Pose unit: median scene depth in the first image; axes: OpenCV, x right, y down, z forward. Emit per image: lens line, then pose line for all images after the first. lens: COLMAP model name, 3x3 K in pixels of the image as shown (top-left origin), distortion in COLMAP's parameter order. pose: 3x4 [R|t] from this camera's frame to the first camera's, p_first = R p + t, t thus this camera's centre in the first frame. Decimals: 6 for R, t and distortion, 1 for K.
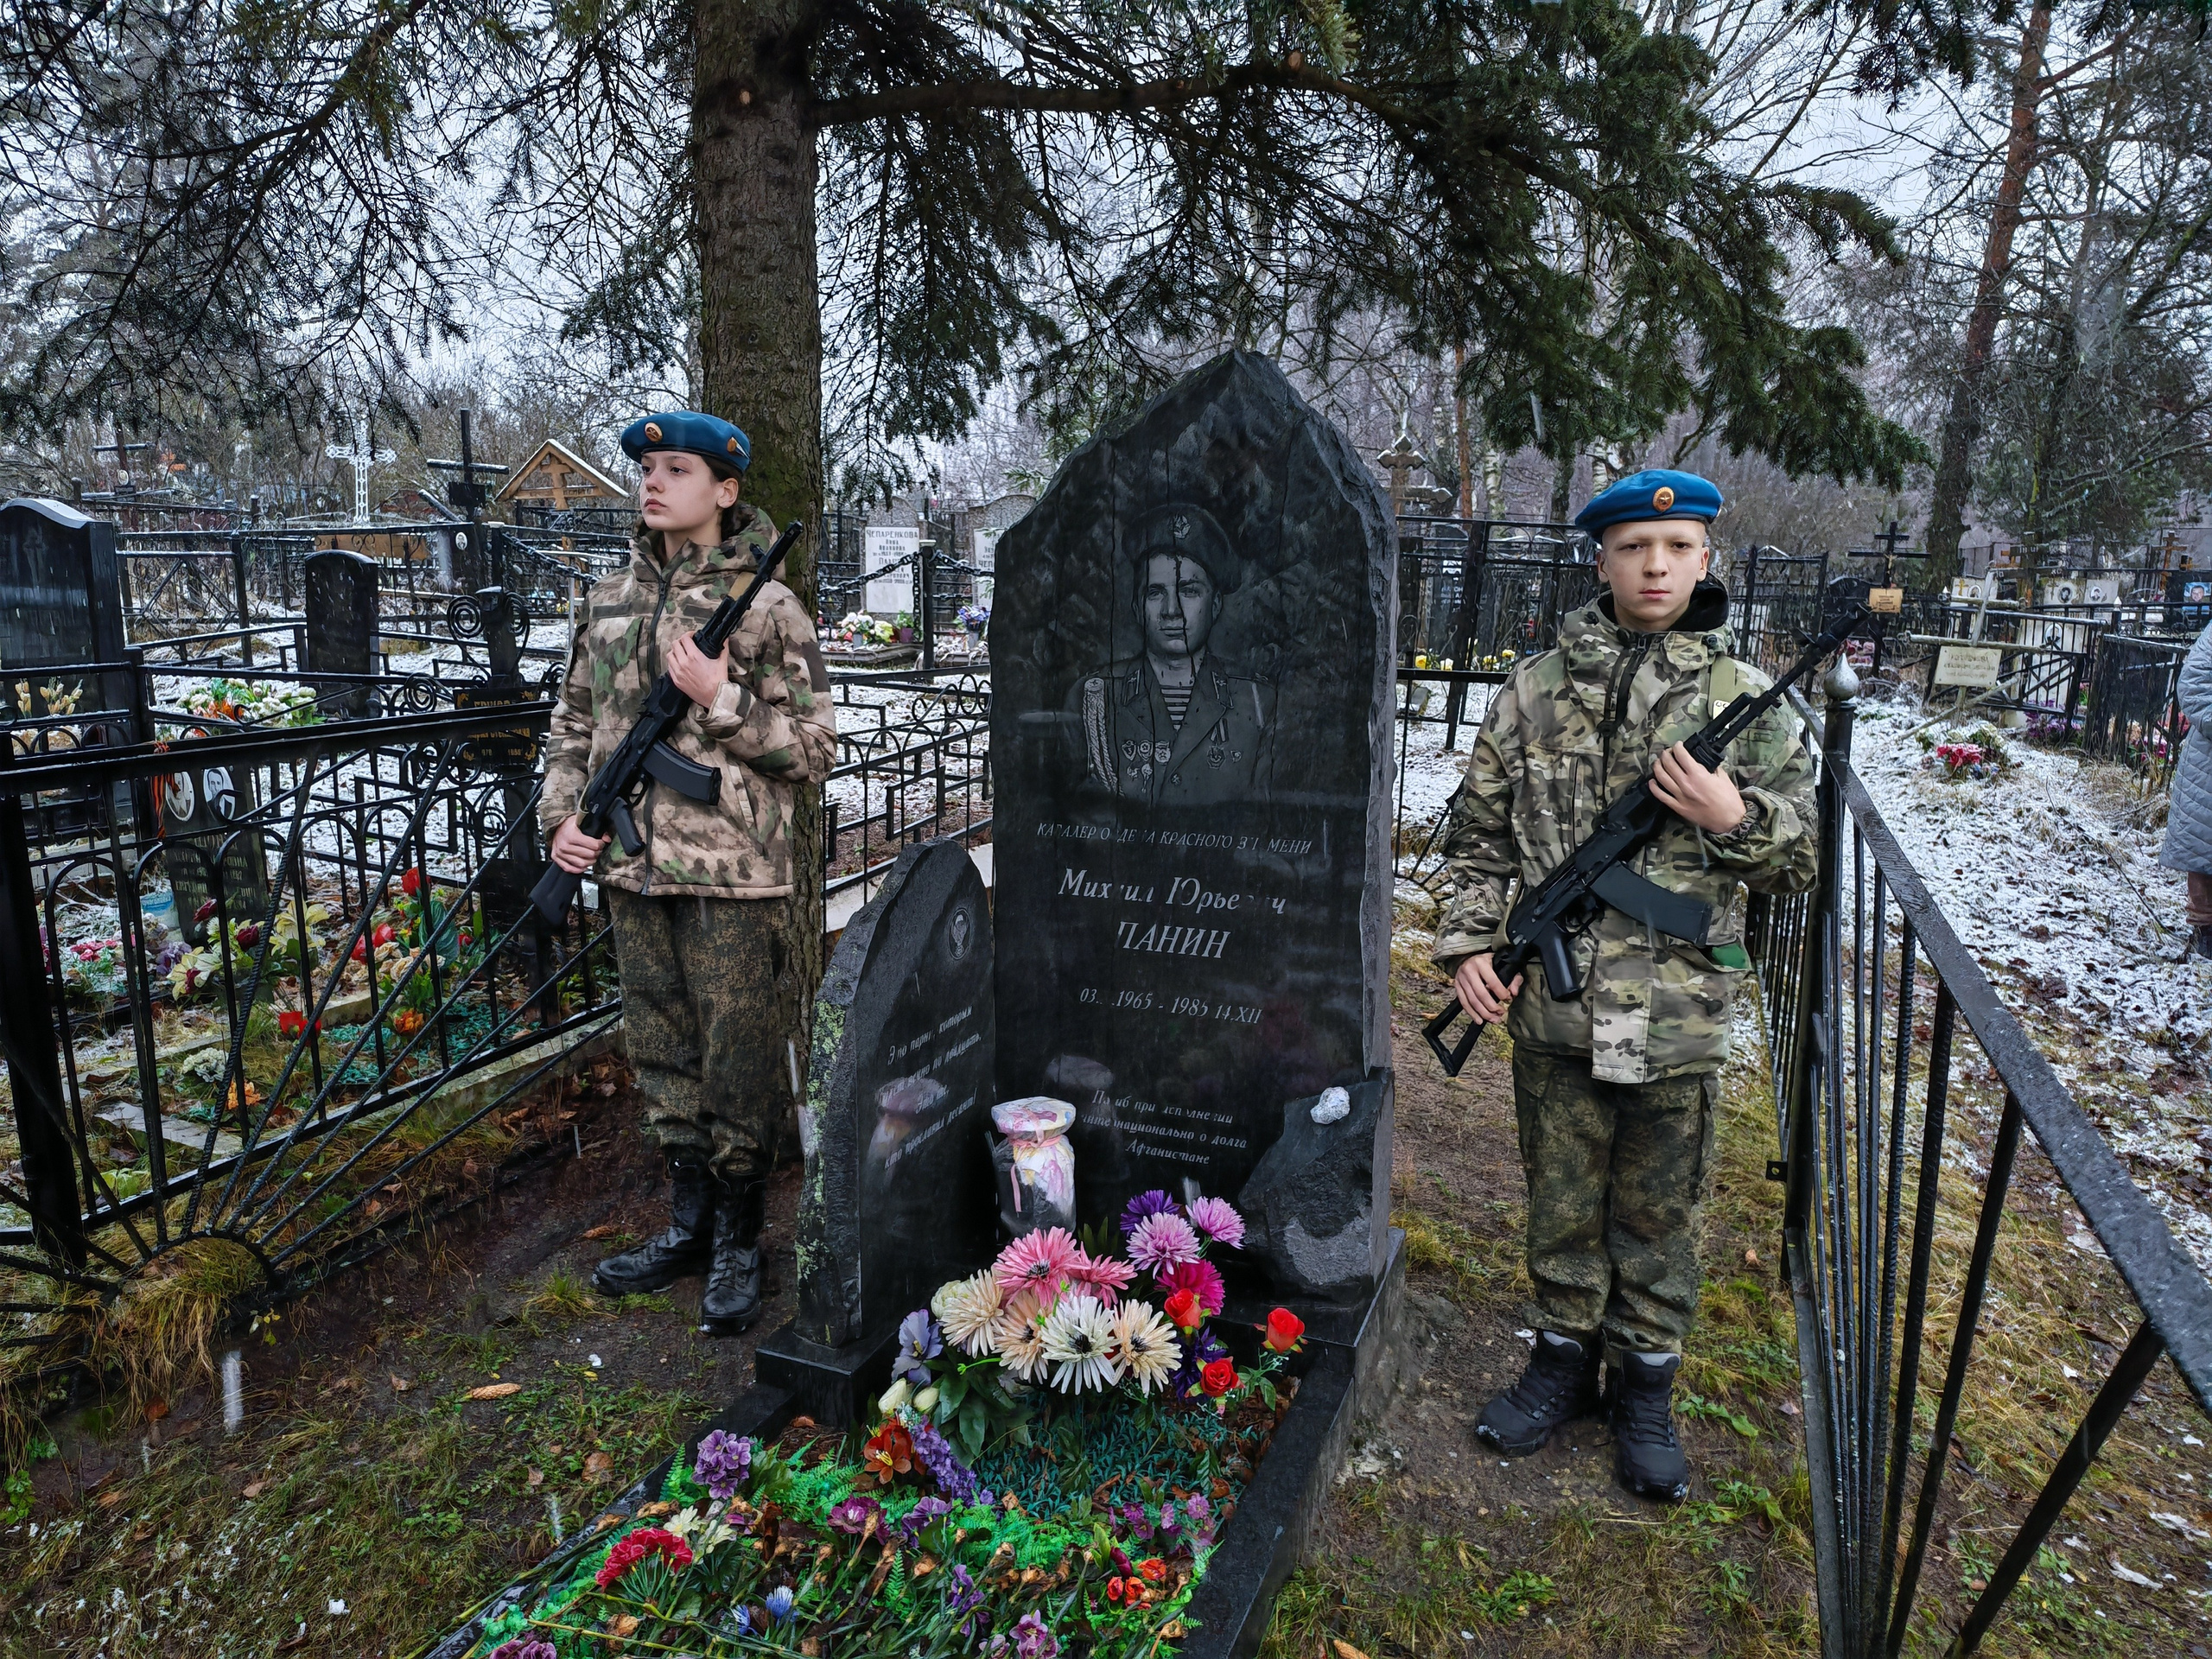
lens RADIAL K [[1531.1, 0, 1106.0], [0, 1531.1, 829.5], [0, 0, 1]] dist [0.025563, -0.053419]
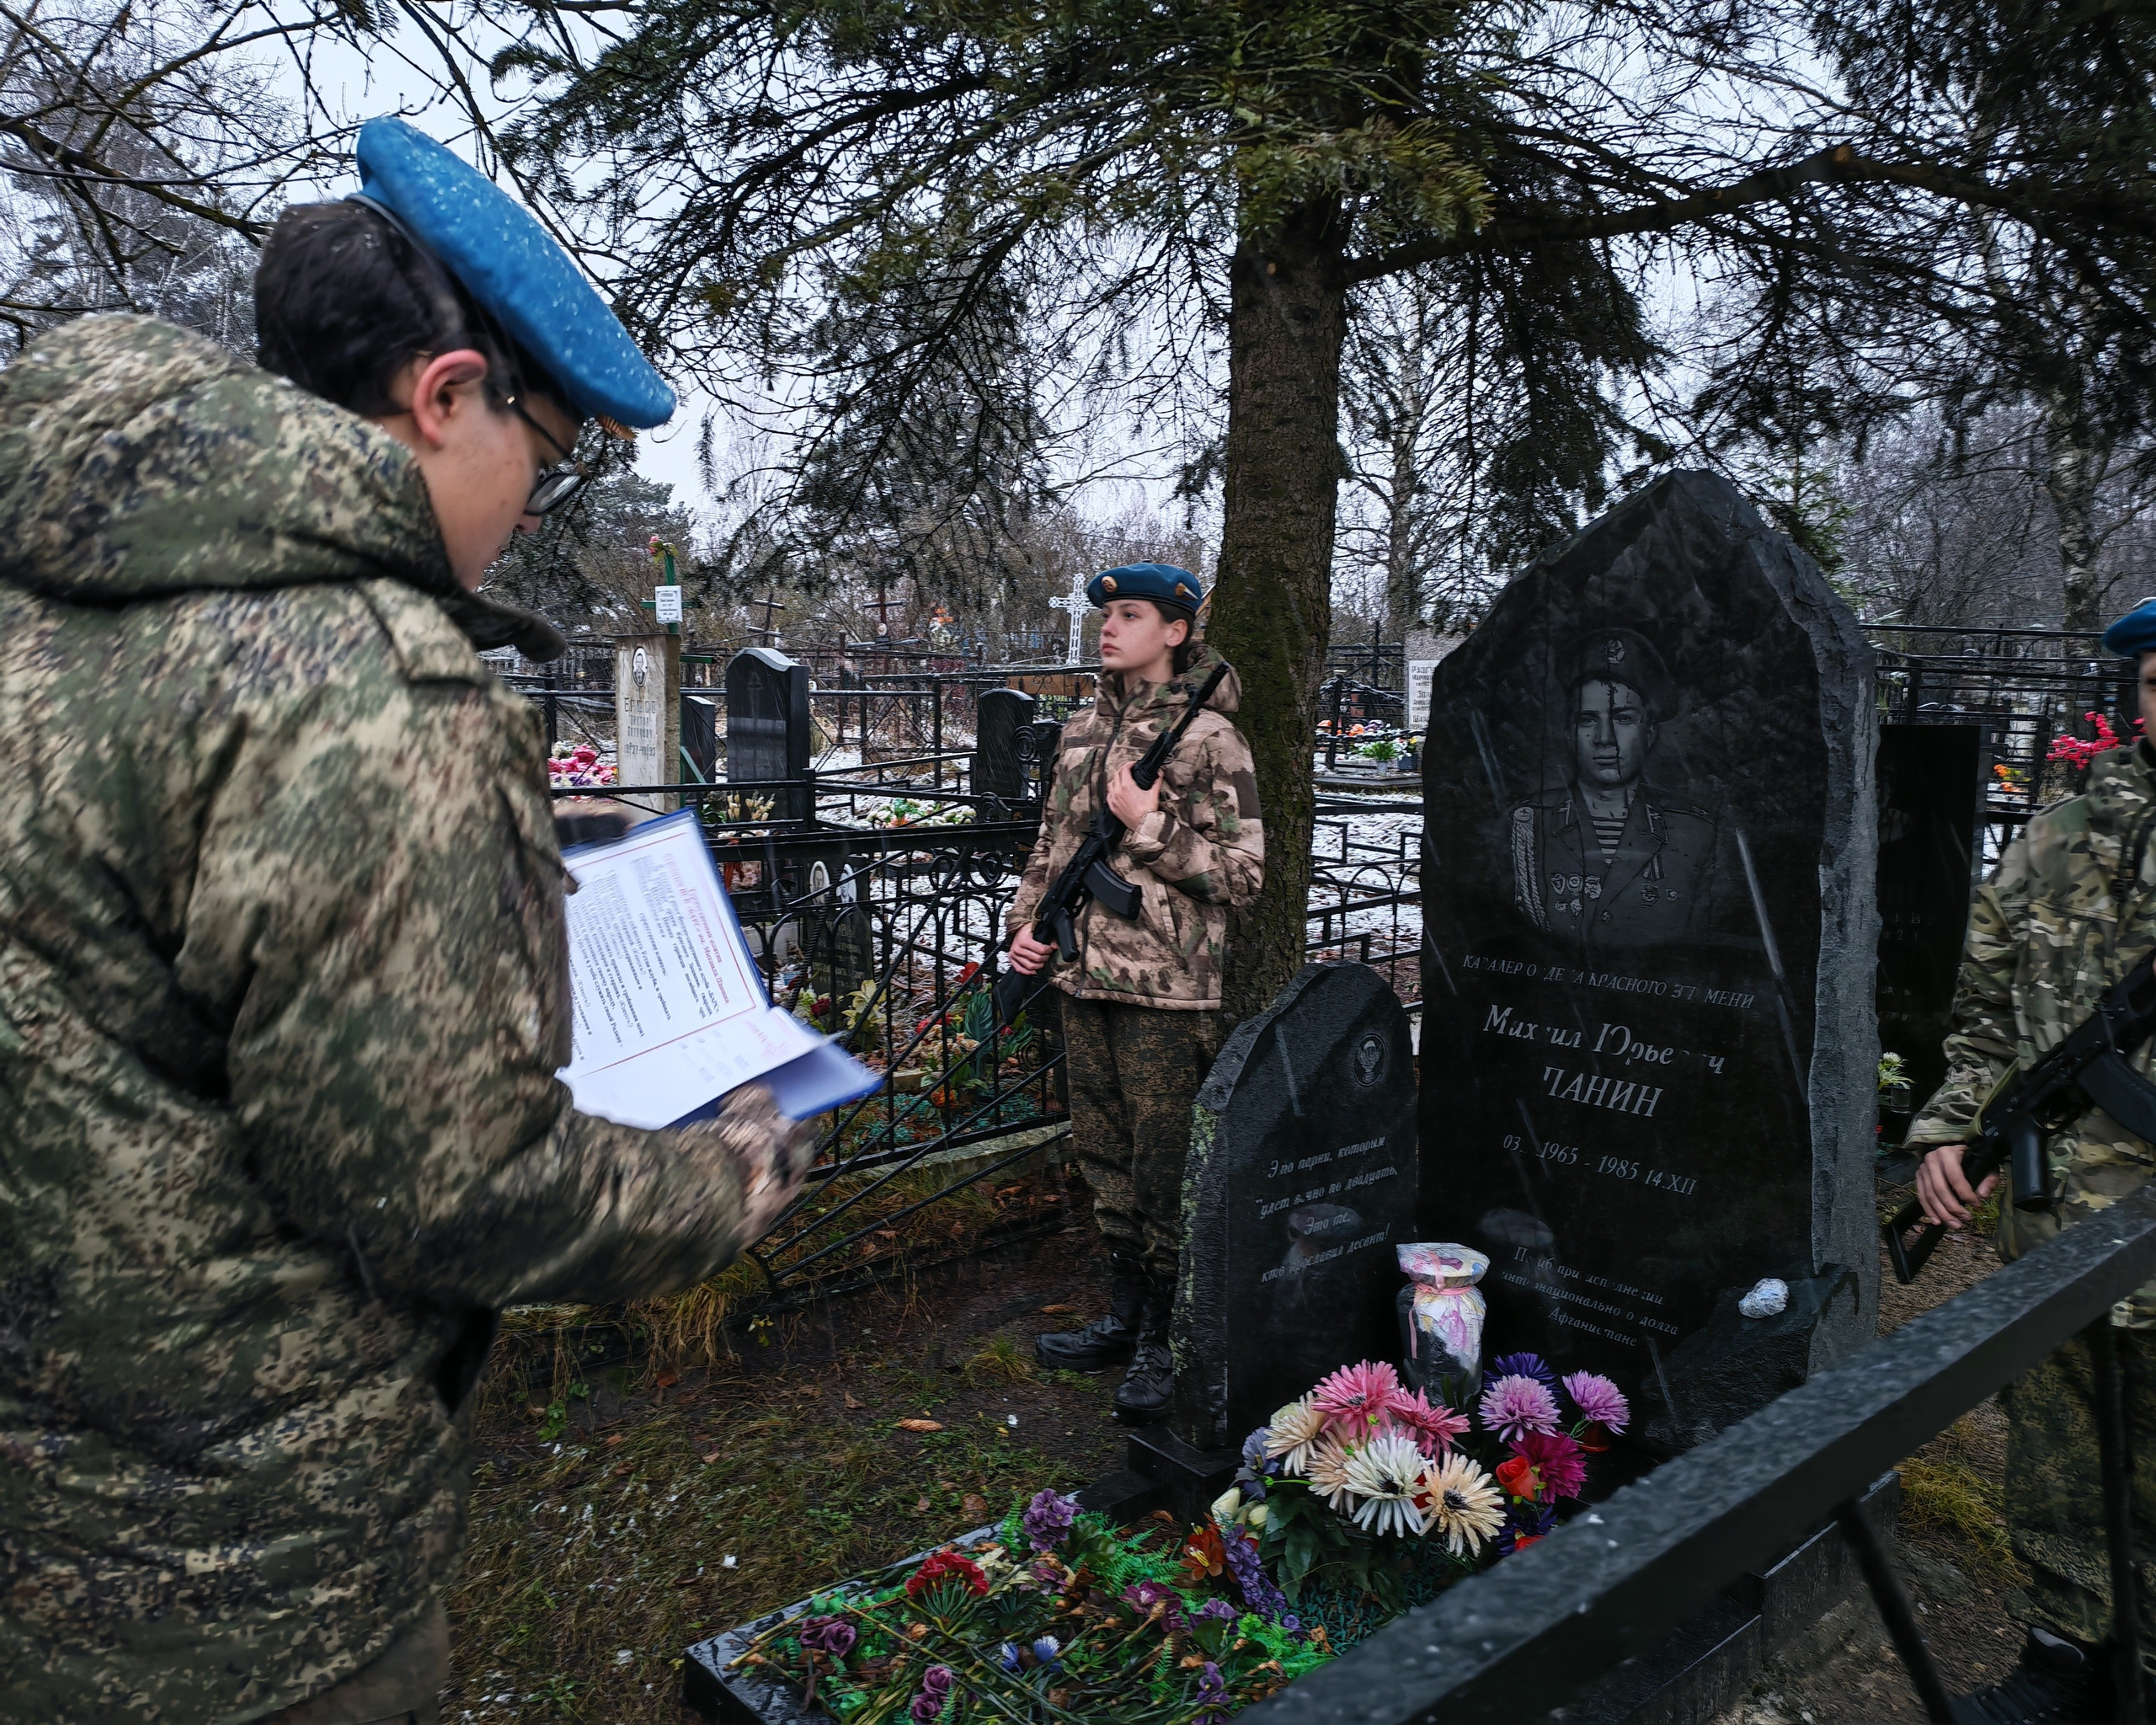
lens RADIAL K [[1612.0, 0, 1073.4], [0, 1612.0, 845.0], [0, 0, 1]] dist [-0.001646, 0.008074]
pose [[0.884997, 0.035364, -0.464251, 0.226854], [-0.071784, 0.995553, -0.061006, 0.004498], [0.460029, 0.087316, 0.883600, -0.032628]]
